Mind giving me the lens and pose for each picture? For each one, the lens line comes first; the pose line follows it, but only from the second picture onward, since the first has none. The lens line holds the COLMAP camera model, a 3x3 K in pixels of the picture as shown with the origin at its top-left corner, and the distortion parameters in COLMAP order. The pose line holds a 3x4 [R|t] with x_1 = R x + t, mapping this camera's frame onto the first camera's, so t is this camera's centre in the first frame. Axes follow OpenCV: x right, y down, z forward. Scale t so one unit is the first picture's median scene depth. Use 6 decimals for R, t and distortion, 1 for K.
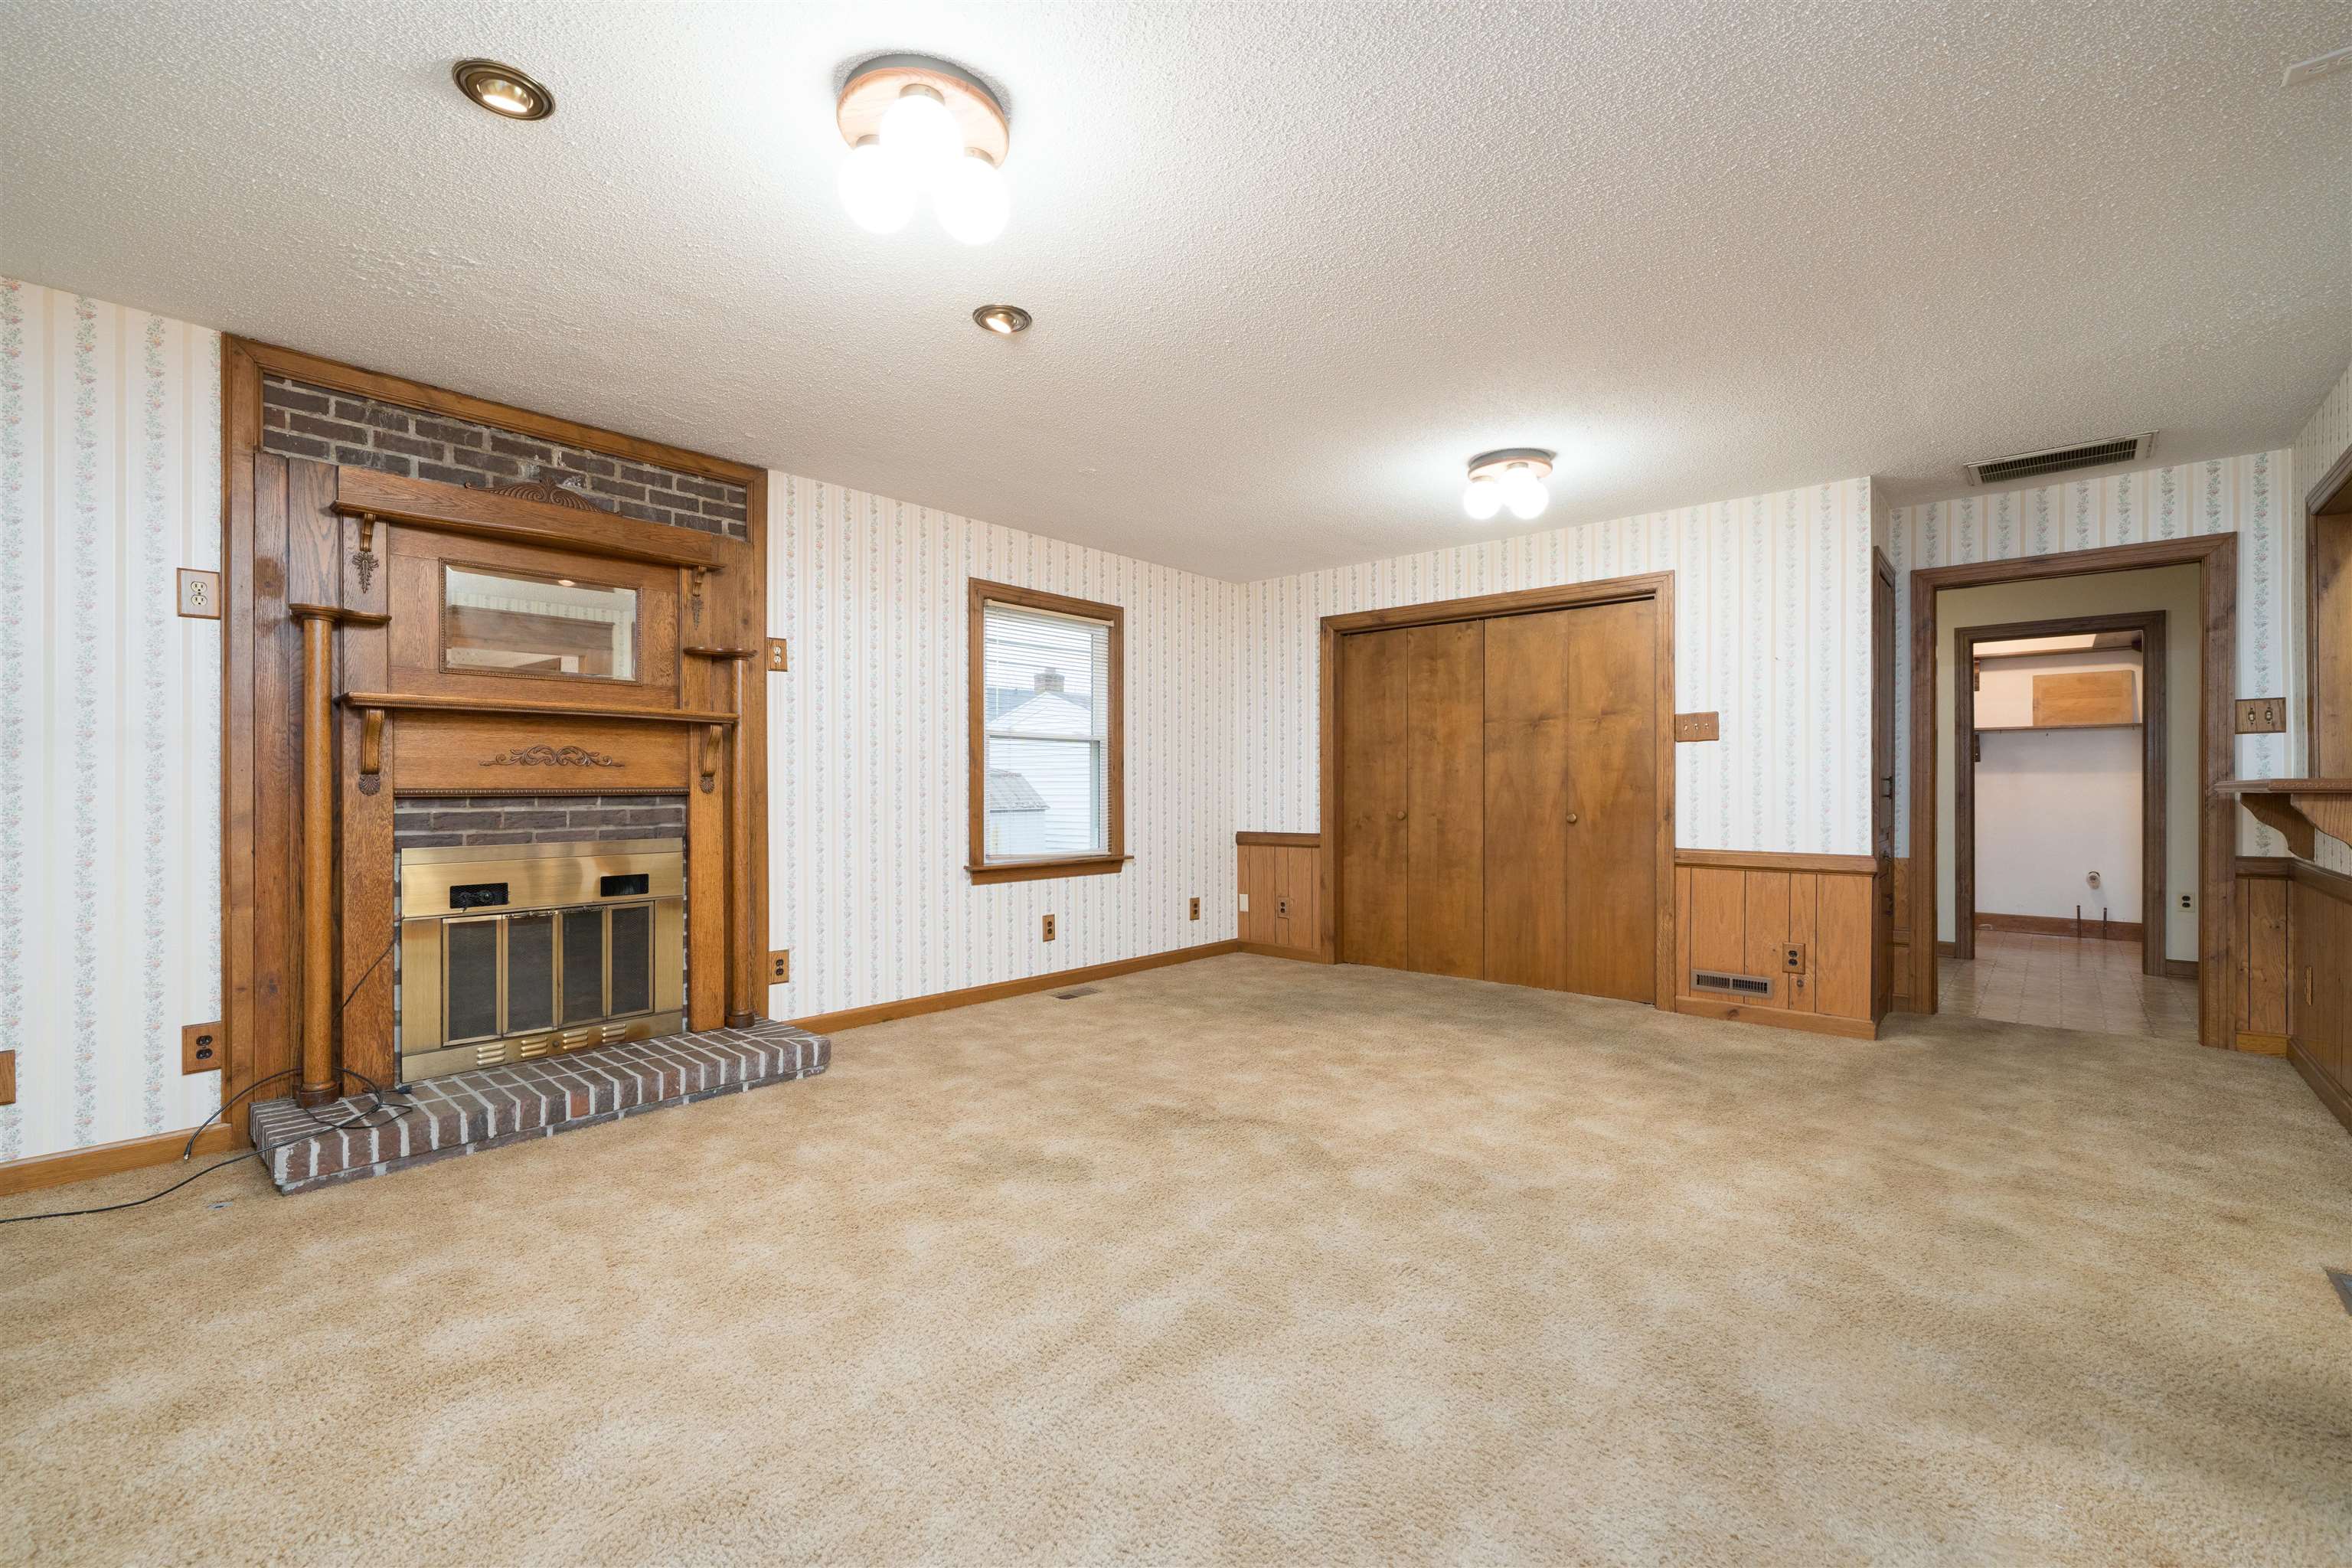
lens RADIAL K [[1011.1, 0, 1176.0], [0, 1011.1, 784.0], [0, 0, 1]] dist [0.000269, 0.000144]
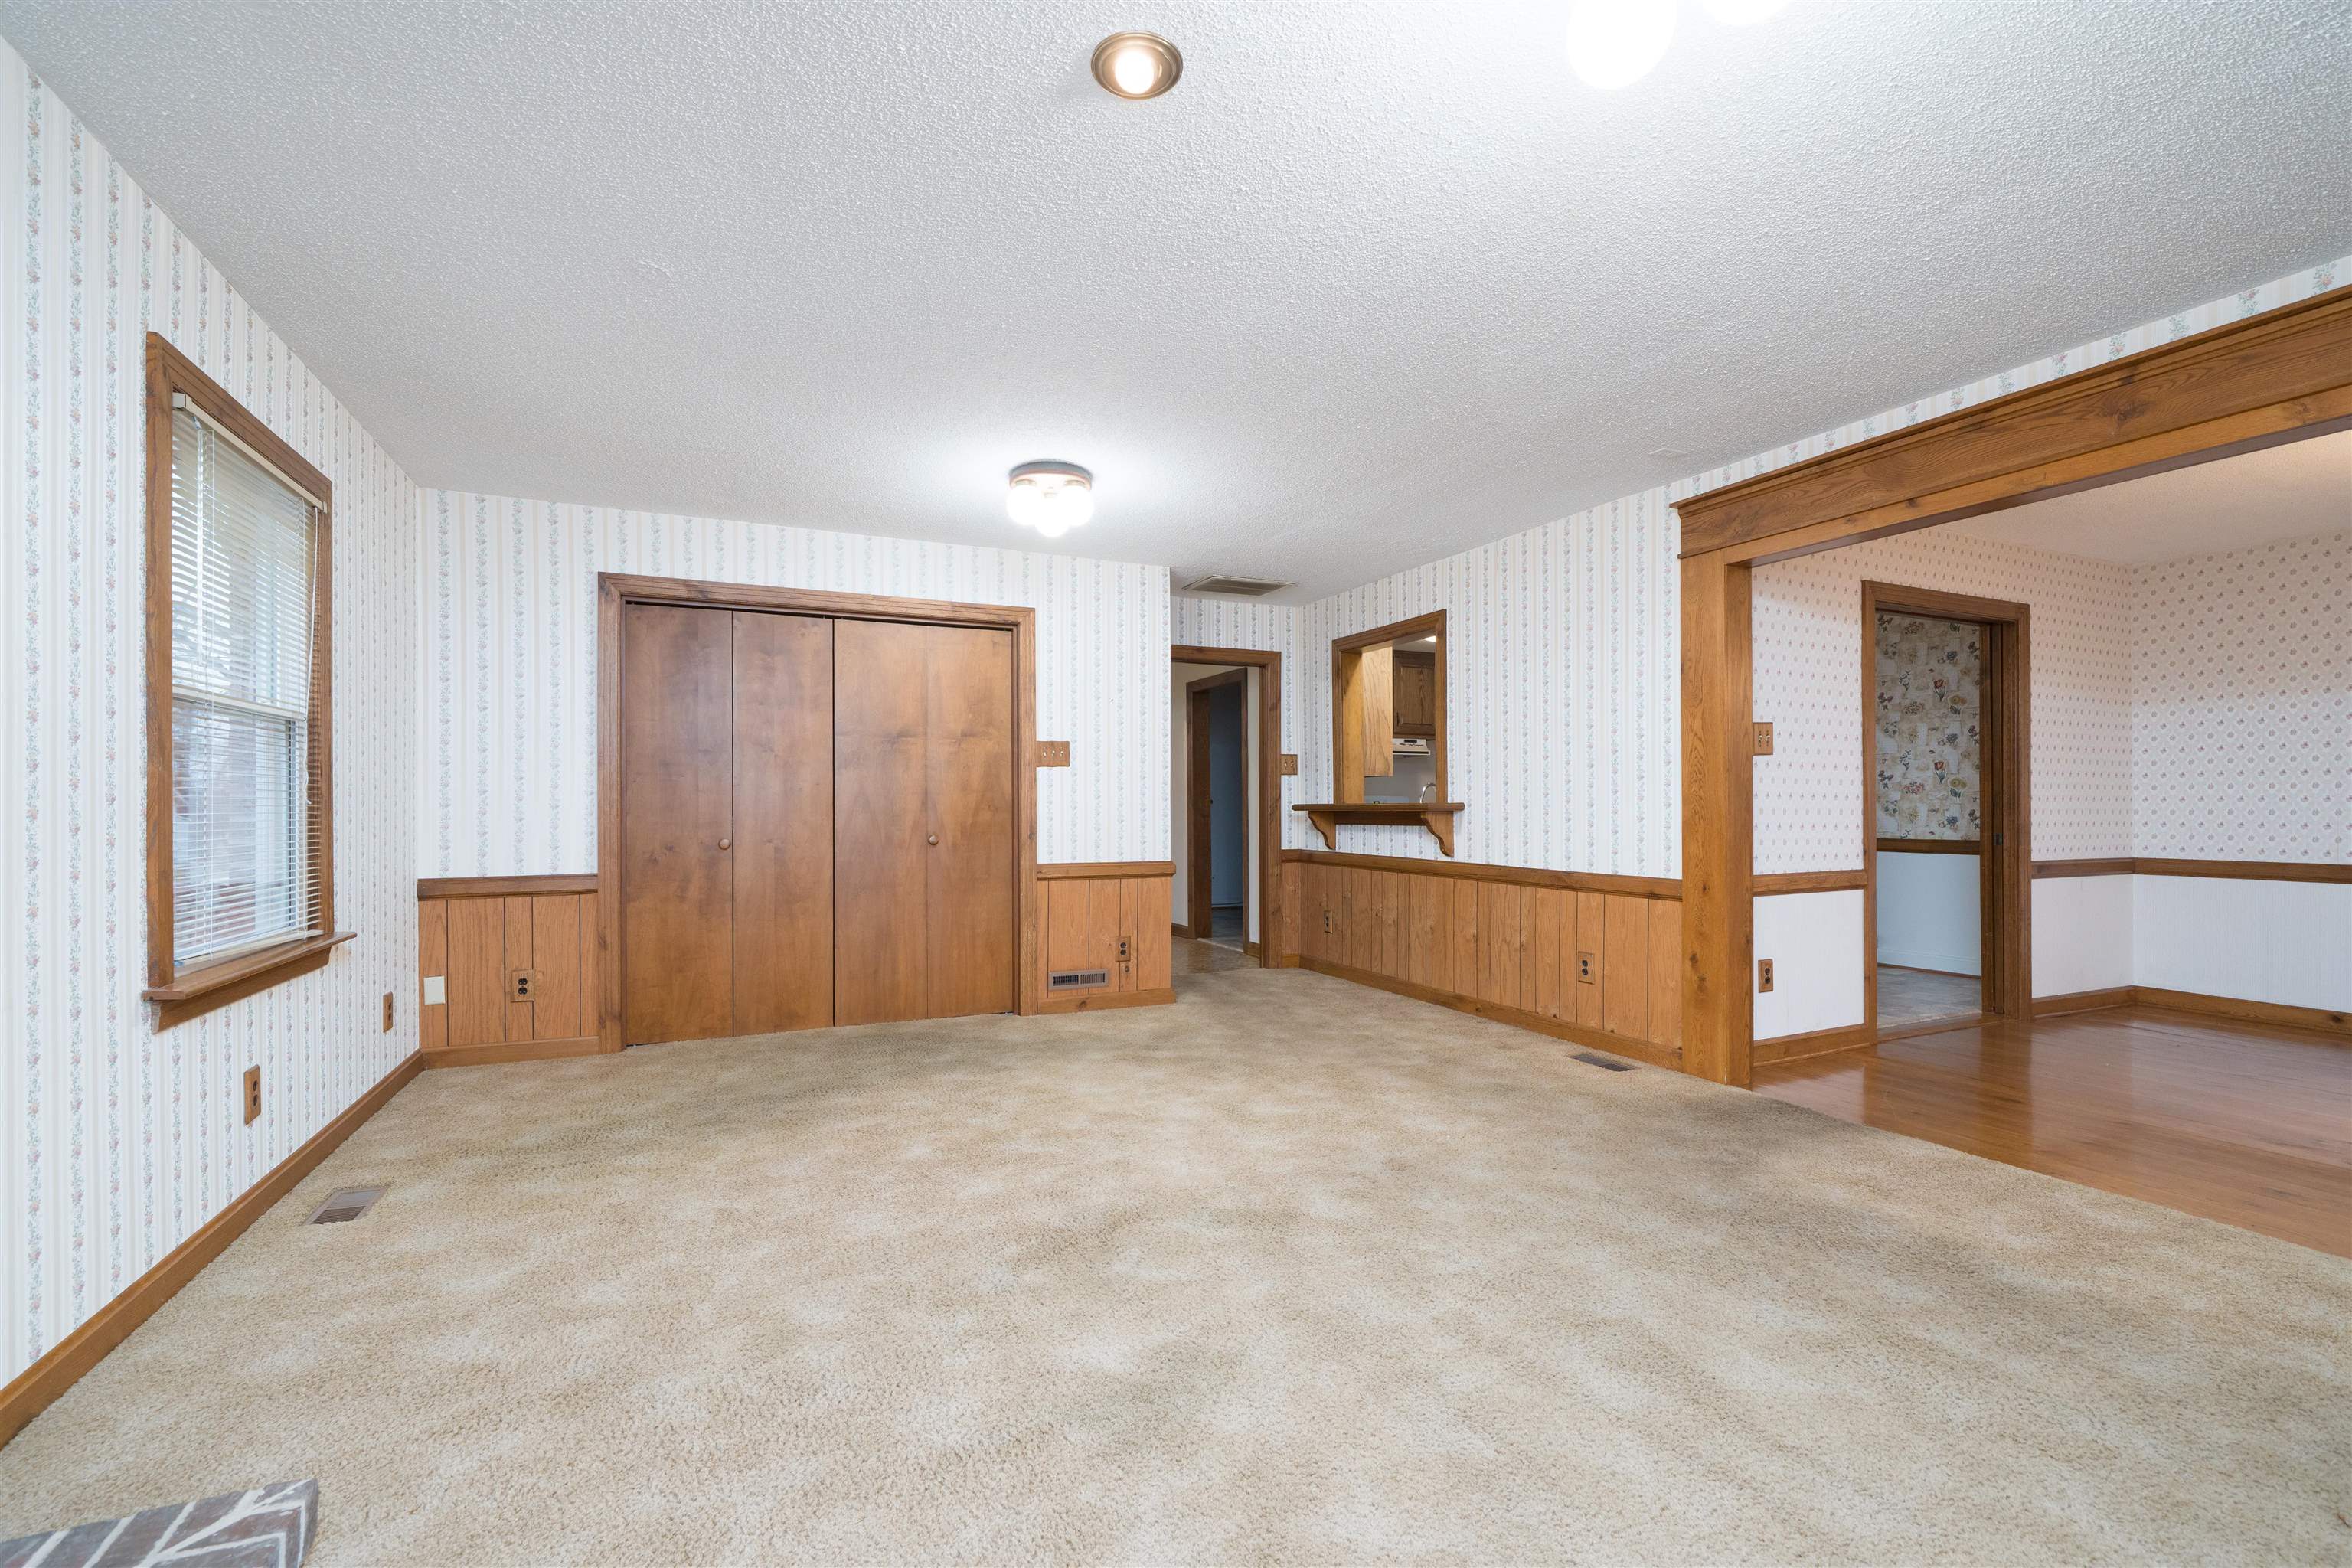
lens RADIAL K [[1000.1, 0, 1176.1], [0, 1000.1, 804.8], [0, 0, 1]] dist [-0.000986, -0.000166]
pose [[0.401056, 0.000938, 0.916053, -0.433304], [-0.002784, 0.999996, 0.000195, -0.001012], [-0.916050, -0.002628, 0.401057, 0.431325]]
